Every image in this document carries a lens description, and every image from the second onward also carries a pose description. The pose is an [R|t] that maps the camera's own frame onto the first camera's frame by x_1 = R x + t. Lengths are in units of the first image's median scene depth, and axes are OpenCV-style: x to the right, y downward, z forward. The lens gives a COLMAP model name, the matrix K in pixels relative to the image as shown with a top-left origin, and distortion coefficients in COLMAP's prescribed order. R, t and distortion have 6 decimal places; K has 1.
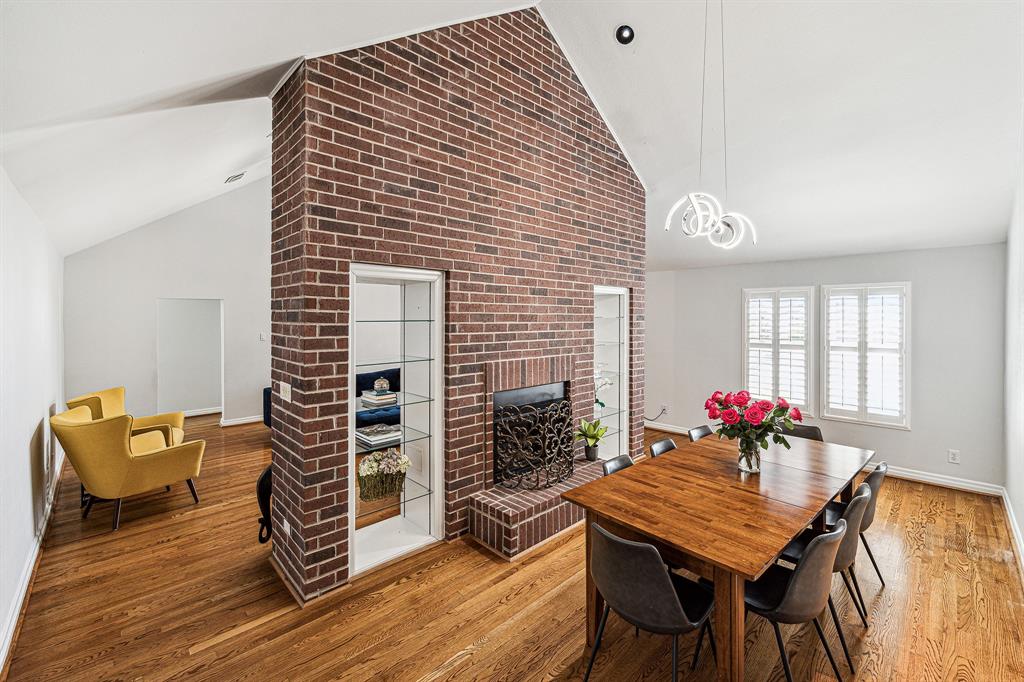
lens RADIAL K [[432.7, 0, 512.7], [0, 432.7, 318.3], [0, 0, 1]] dist [0.001499, 0.000980]
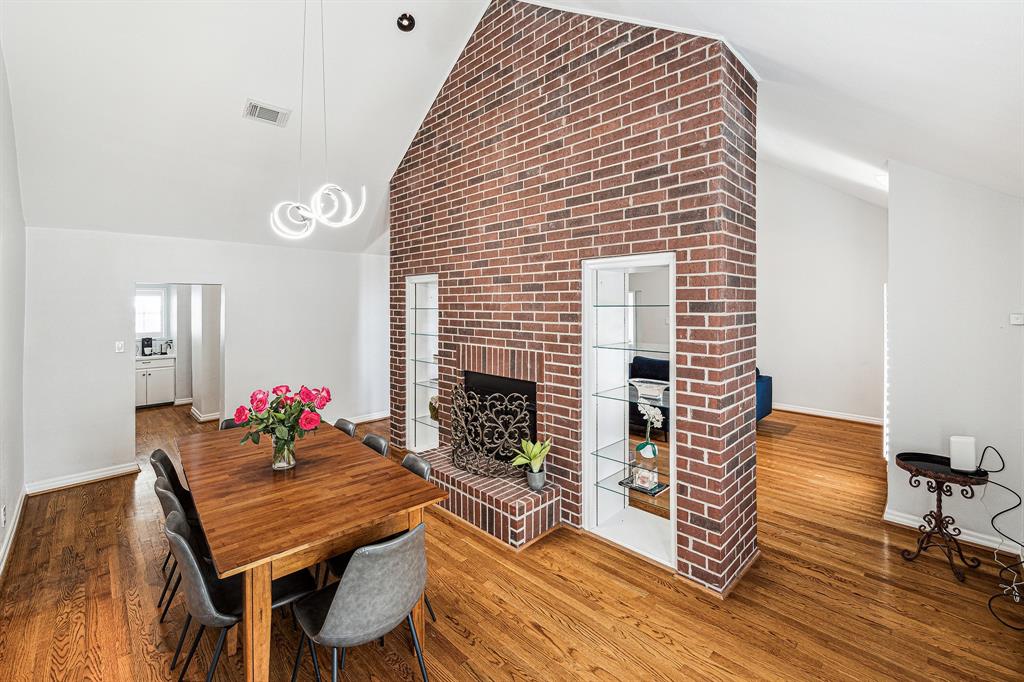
lens RADIAL K [[432.7, 0, 503.0], [0, 432.7, 304.4], [0, 0, 1]] dist [0.001499, 0.000980]
pose [[-0.002841, -0.004665, -0.999985, 1.012191], [-0.001400, 0.999988, -0.004661, -0.001808], [0.999995, 0.001387, -0.002848, 0.988184]]
